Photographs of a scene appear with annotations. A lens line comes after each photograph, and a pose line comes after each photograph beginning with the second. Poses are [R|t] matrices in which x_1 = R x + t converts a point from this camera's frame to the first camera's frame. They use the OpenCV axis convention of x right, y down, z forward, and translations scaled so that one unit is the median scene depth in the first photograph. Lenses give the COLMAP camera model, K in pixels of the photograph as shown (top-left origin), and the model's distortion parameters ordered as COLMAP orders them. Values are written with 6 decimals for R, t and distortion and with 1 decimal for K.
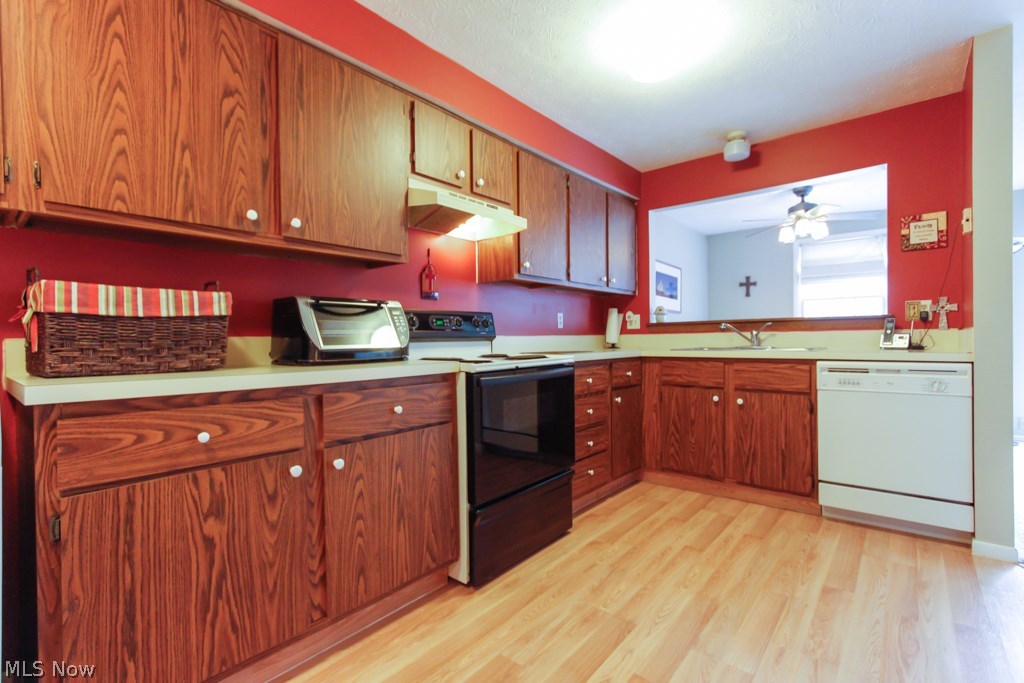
lens RADIAL K [[474.3, 0, 512.0], [0, 474.3, 341.5], [0, 0, 1]] dist [-0.000228, 0.000141]
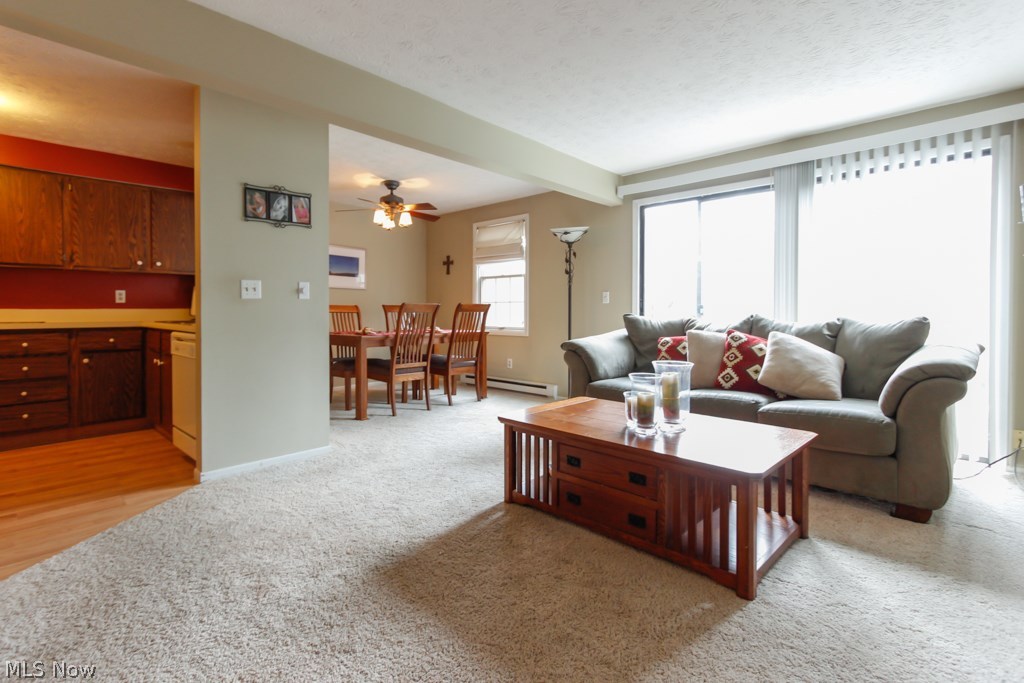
lens RADIAL K [[480.6, 0, 506.2], [0, 480.6, 315.1], [0, 0, 1]] dist [-0.000312, 0.000466]
pose [[0.998477, 0.010170, -0.054224, 2.241136], [-0.009792, 0.999926, 0.007241, -0.030290], [0.054294, -0.006699, 0.998503, -0.343284]]
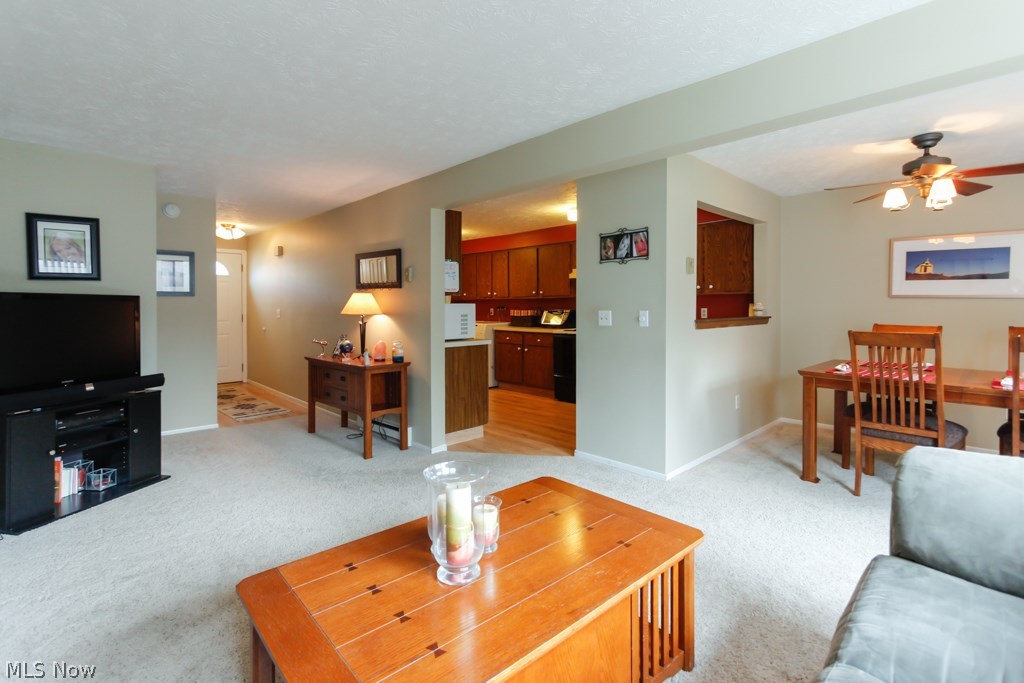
lens RADIAL K [[489.7, 0, 497.0], [0, 489.7, 306.5], [0, 0, 1]] dist [0.003124, 0.000876]
pose [[-0.121700, 0.015767, -0.992442, 3.378620], [0.000302, 0.999874, 0.015848, -0.176820], [0.992567, 0.001629, -0.121689, 1.028554]]
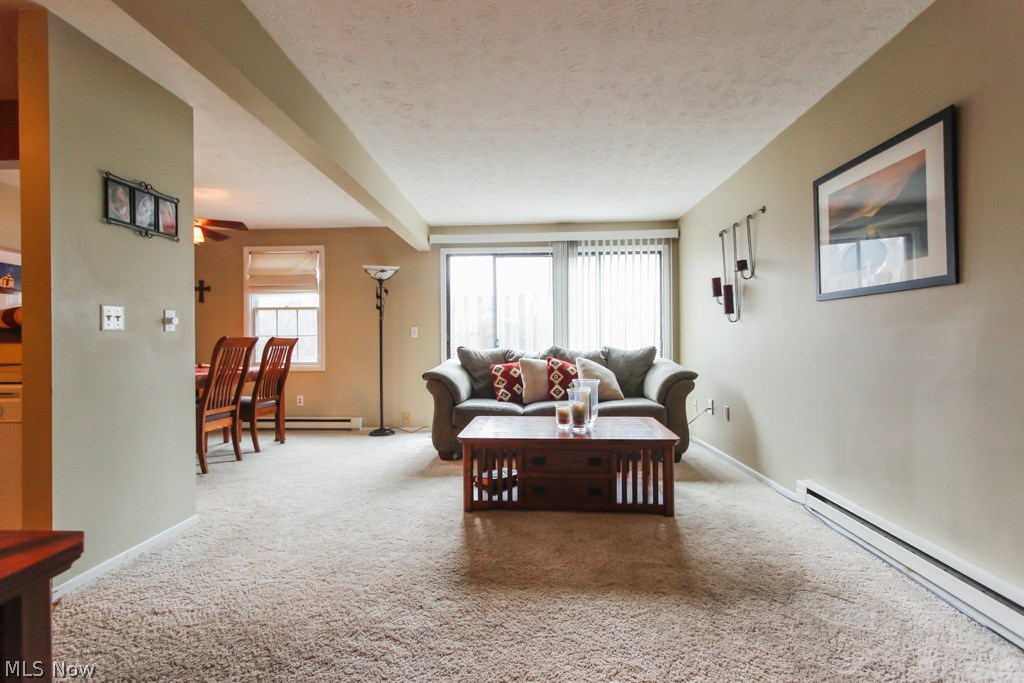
lens RADIAL K [[462.6, 0, 512.0], [0, 462.6, 341.5], [0, 0, 1]] dist [-0.001345, 0.000406]
pose [[0.793451, 0.005118, 0.608613, 1.382399], [0.001634, 0.999943, -0.010540, -0.026003], [-0.608632, 0.009358, 0.793397, -0.267820]]
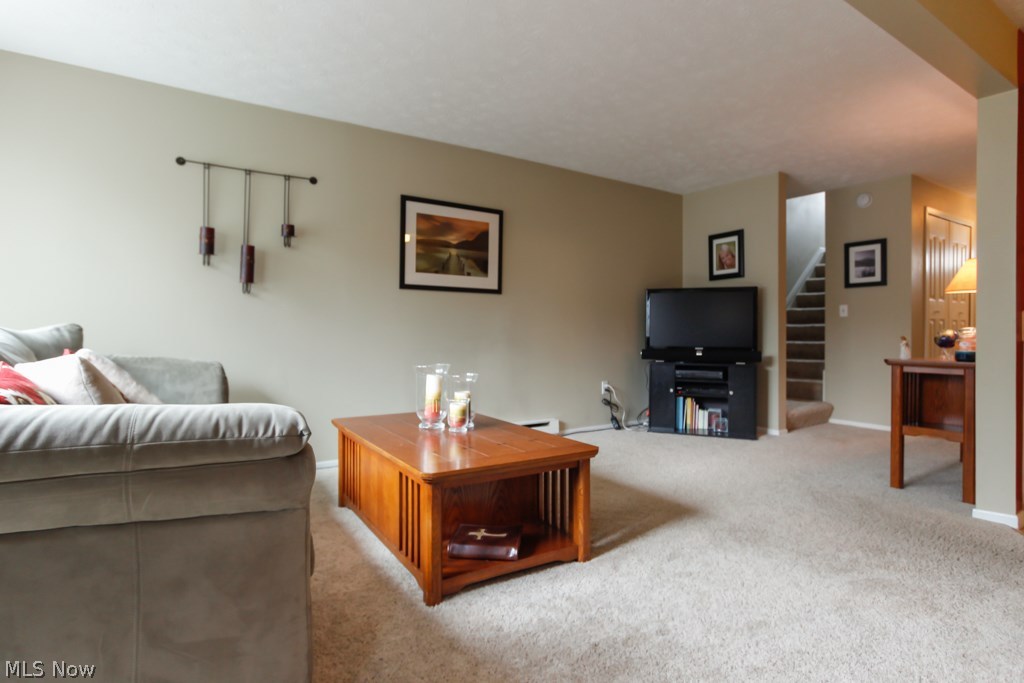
lens RADIAL K [[526.8, 0, 512.0], [0, 526.8, 341.5], [0, 0, 1]] dist [-0.000442, -0.000075]
pose [[-0.951298, 0.013414, 0.307982, 1.956821], [0.017068, 0.999812, 0.009175, 0.030748], [-0.307801, 0.013985, -0.951348, 2.150193]]
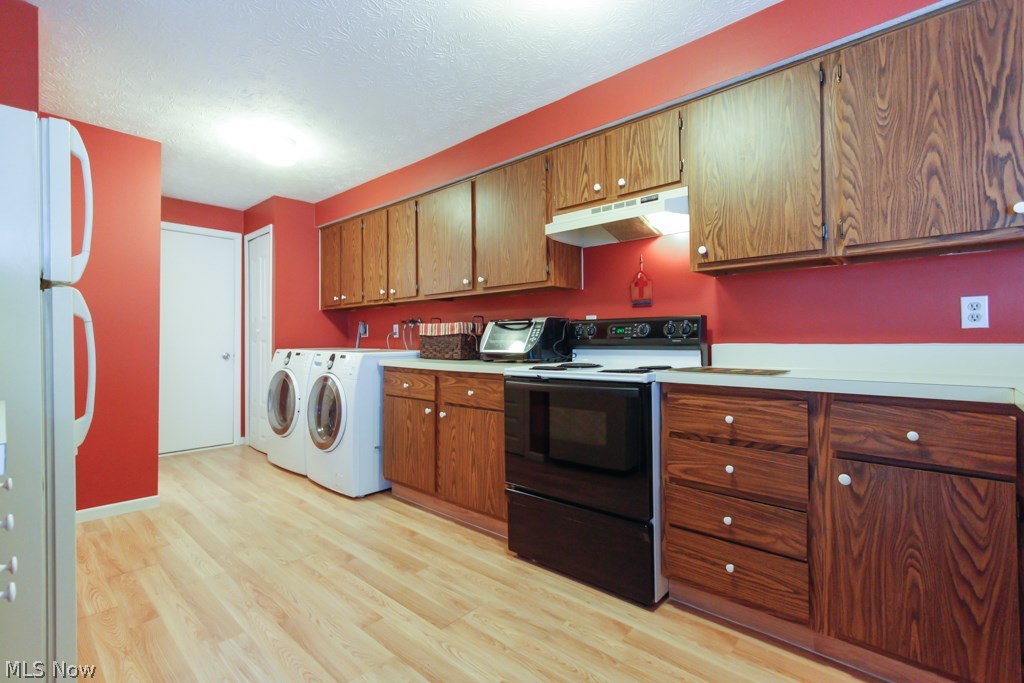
lens RADIAL K [[467.3, 0, 509.9], [0, 467.3, 334.4], [0, 0, 1]] dist [0.000982, 0.000525]
pose [[-0.045101, 0.001020, -0.998982, 1.148245], [-0.000006, 0.999999, 0.001021, -0.044092], [0.998982, 0.000052, -0.045101, 1.074890]]
